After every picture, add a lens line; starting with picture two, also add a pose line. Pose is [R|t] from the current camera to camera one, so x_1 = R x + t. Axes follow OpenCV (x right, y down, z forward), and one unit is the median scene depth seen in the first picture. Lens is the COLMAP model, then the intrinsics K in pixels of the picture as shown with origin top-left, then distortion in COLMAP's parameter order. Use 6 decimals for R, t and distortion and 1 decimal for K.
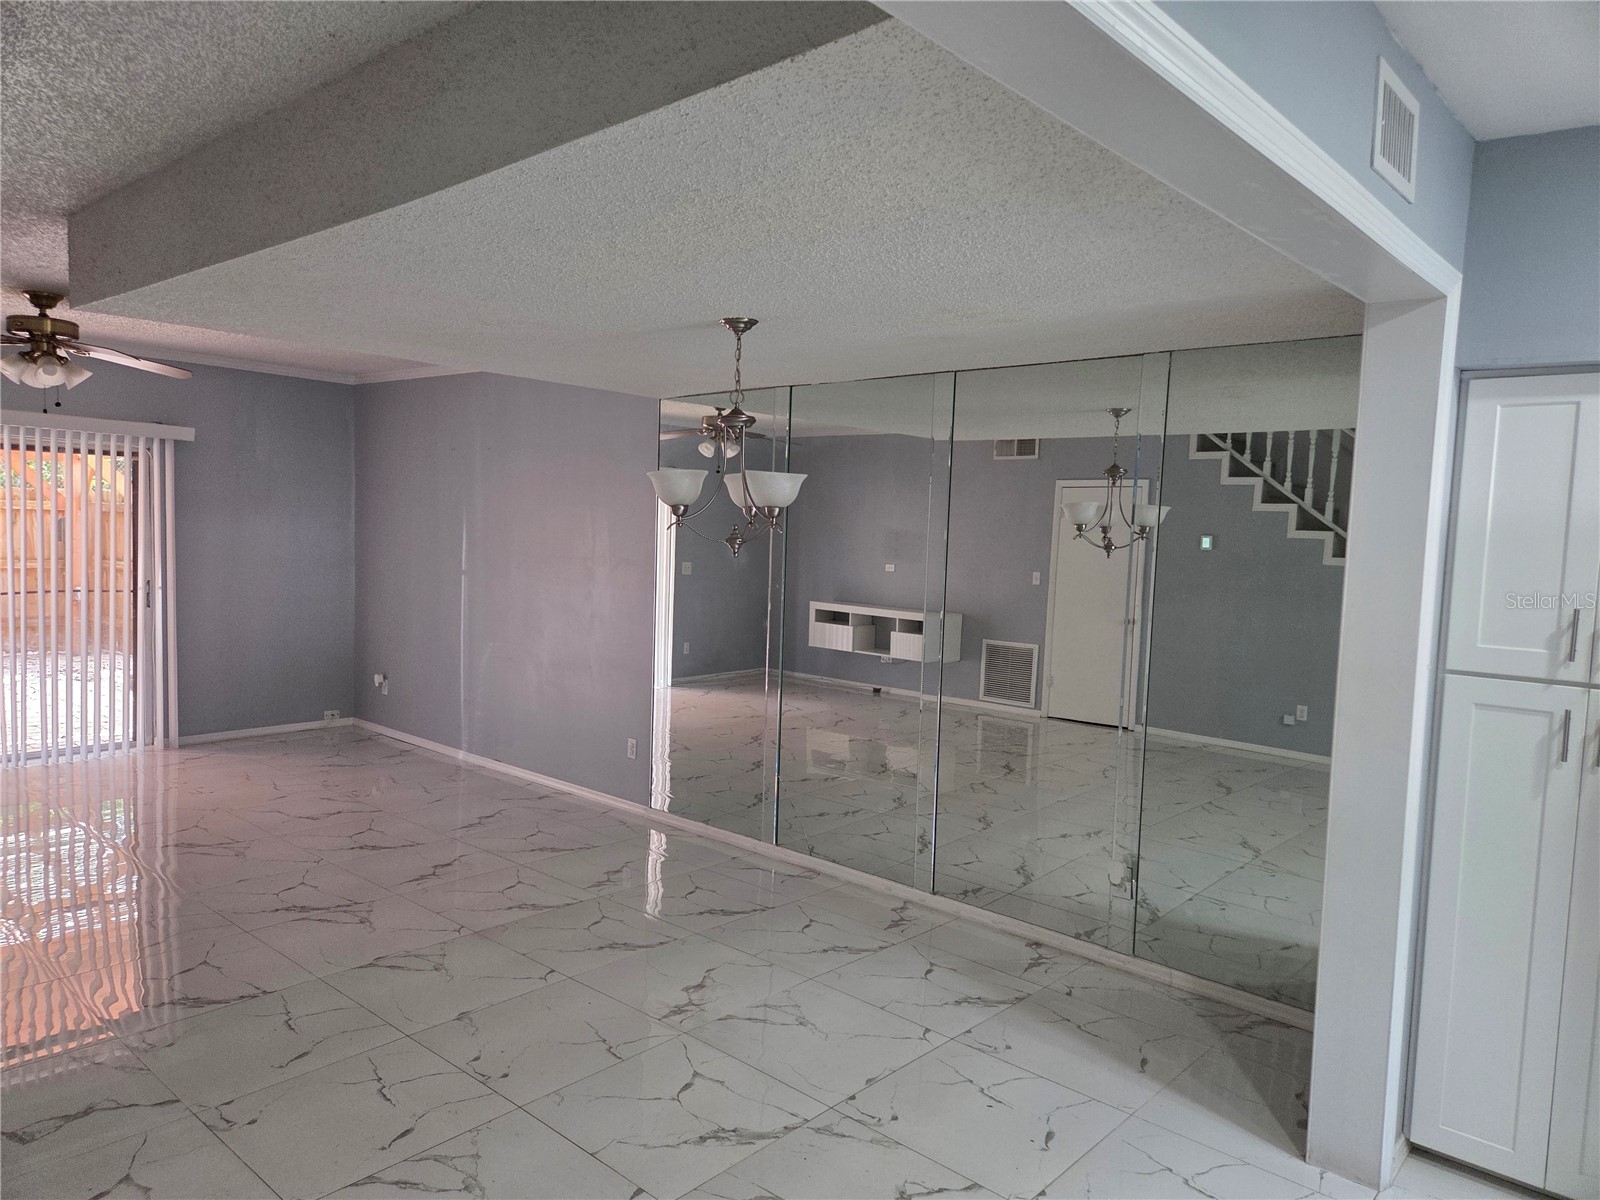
lens RADIAL K [[1078.0, 0, 838.0], [0, 1078.0, 627.7], [0, 0, 1]] dist [0.063236, -0.054799]
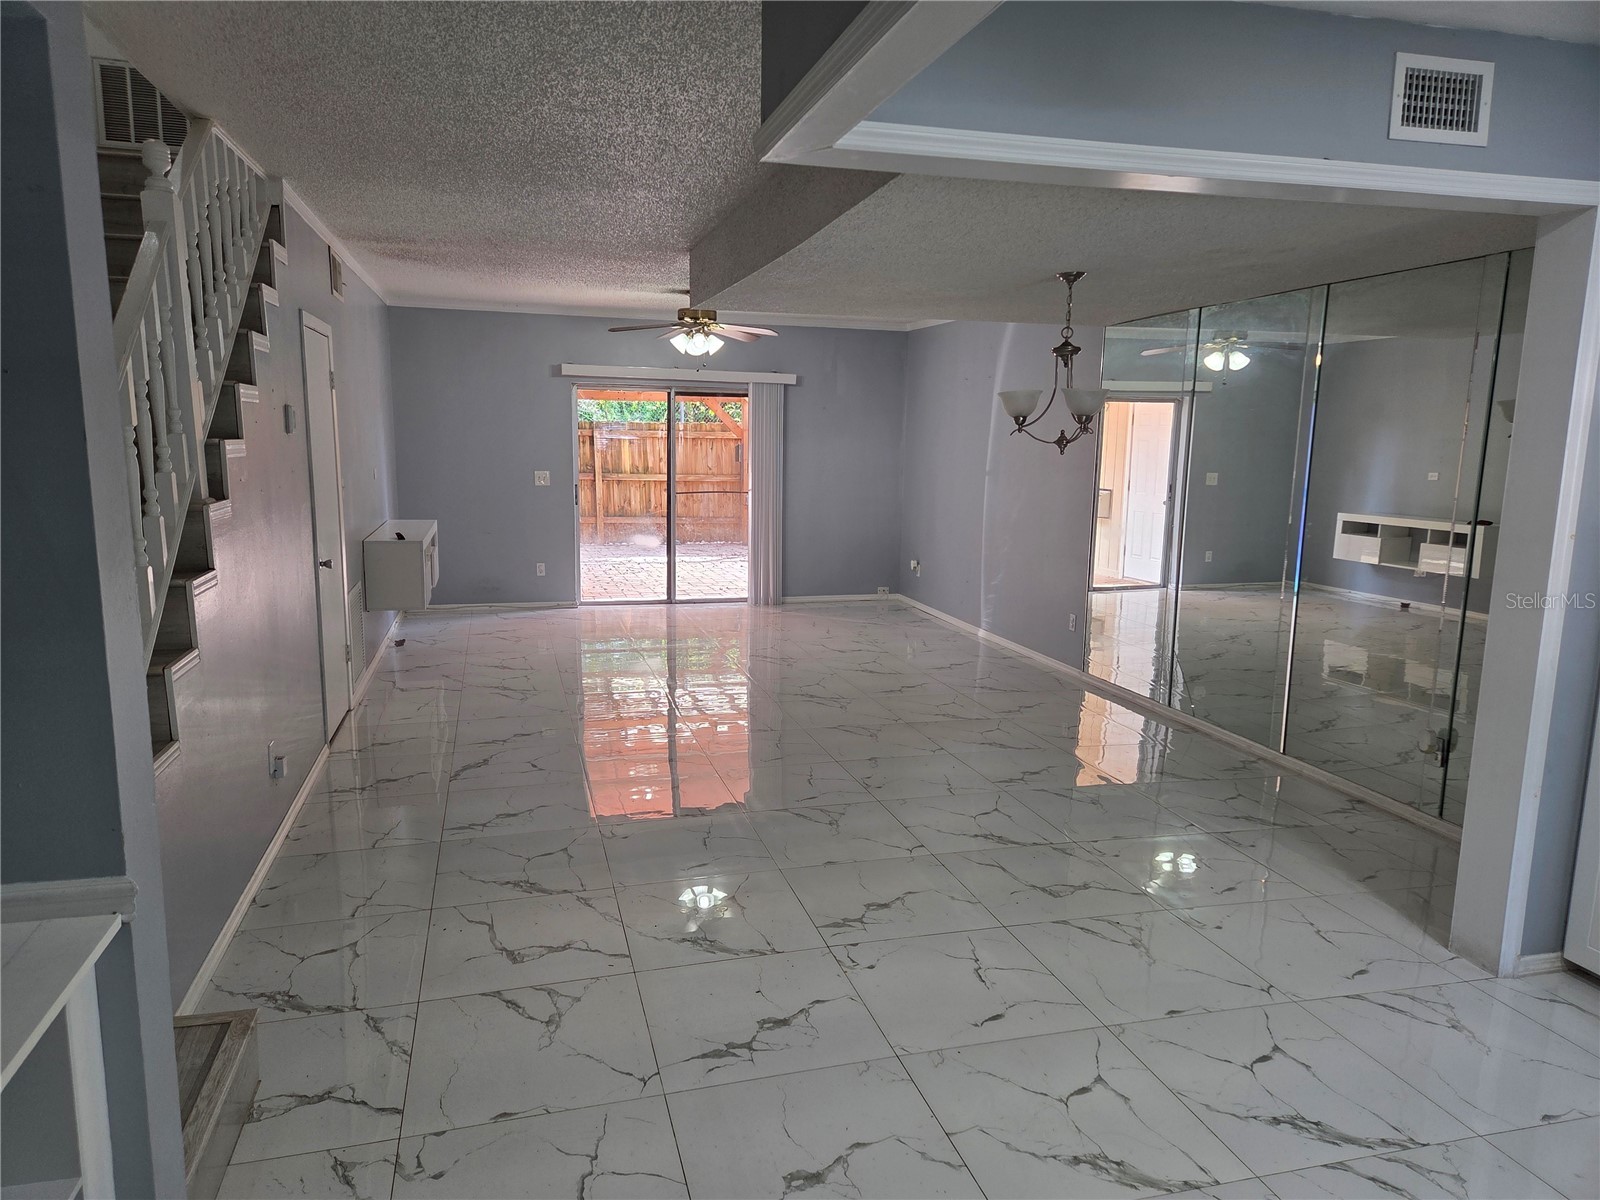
lens RADIAL K [[1078.0, 0, 811.2], [0, 1078.0, 606.1], [0, 0, 1]] dist [0.063236, -0.054799]
pose [[0.840025, 0.063227, -0.538851, 0.278020], [-0.035032, 0.997435, 0.062422, 0.037465], [0.541415, -0.033559, 0.840085, -0.222286]]
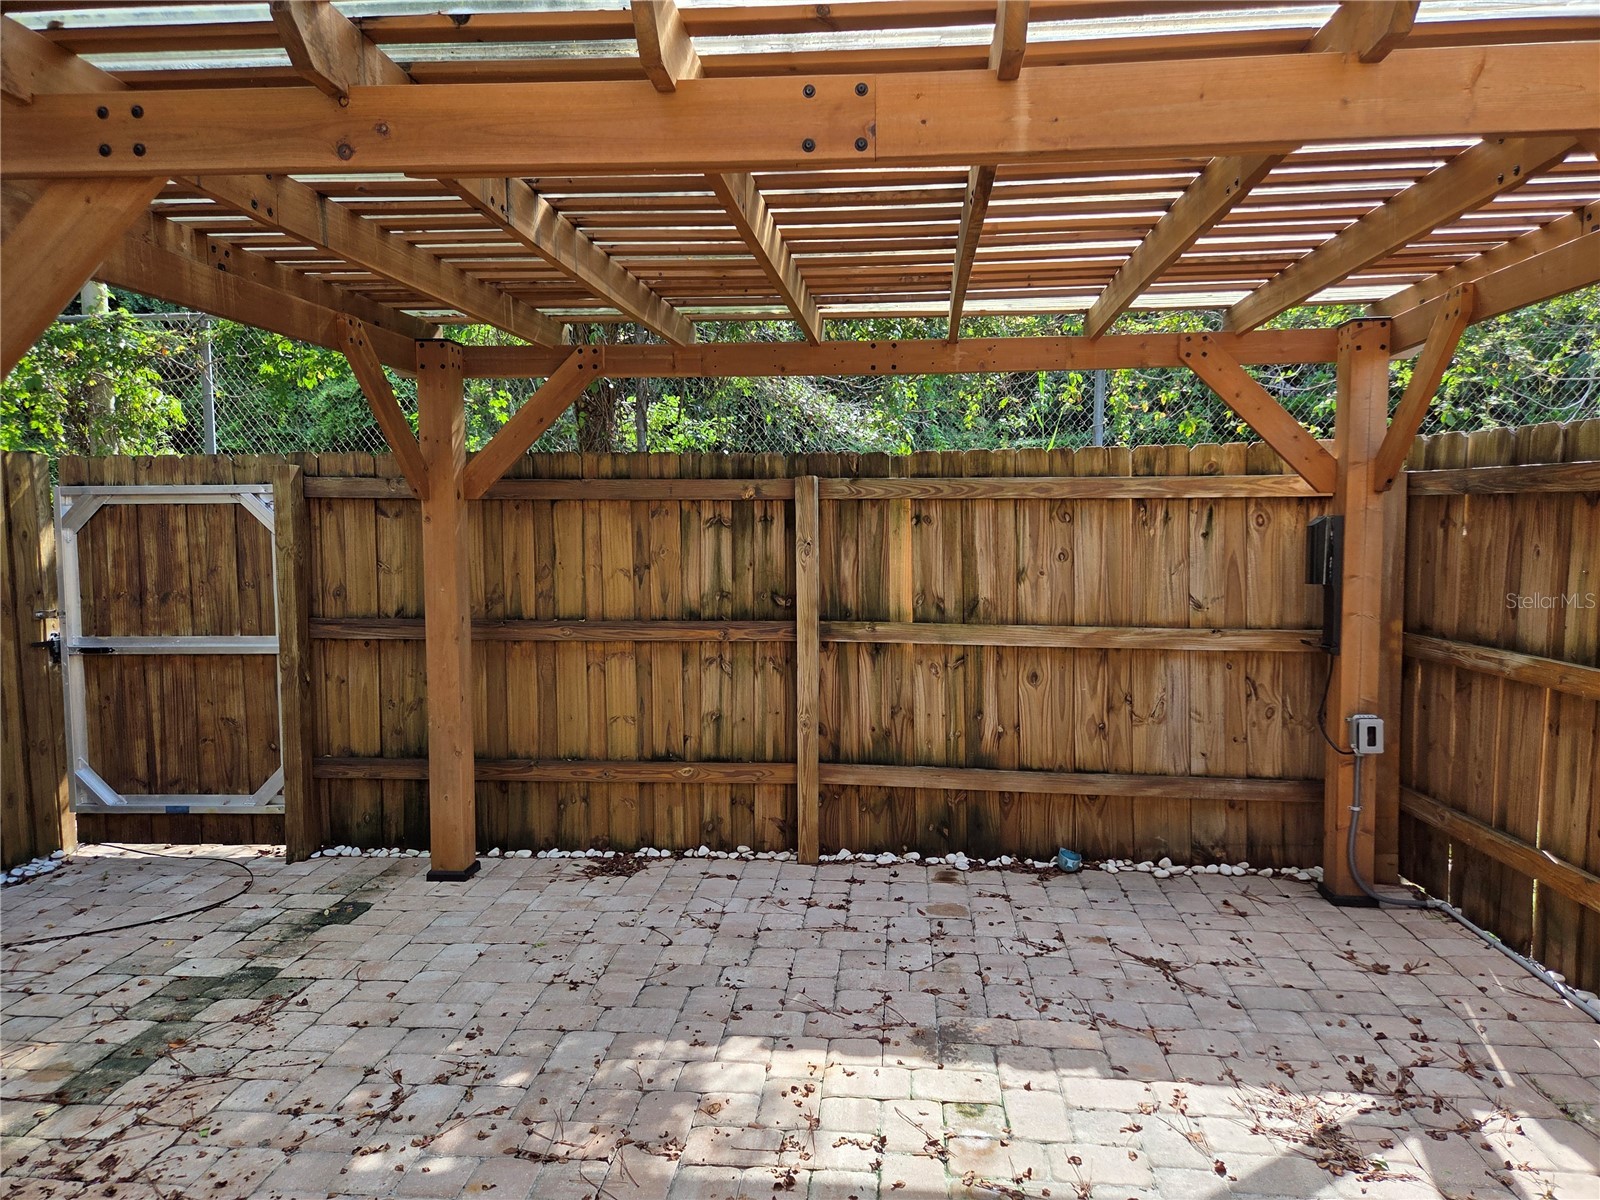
lens RADIAL K [[1078.0, 0, 808.8], [0, 1078.0, 606.7], [0, 0, 1]] dist [0.063236, -0.054799]
pose [[0.591910, 0.031962, -0.805370, -0.593679], [-0.052846, 0.998602, 0.000790, -0.068835], [0.804270, 0.042093, 0.592772, 0.814190]]
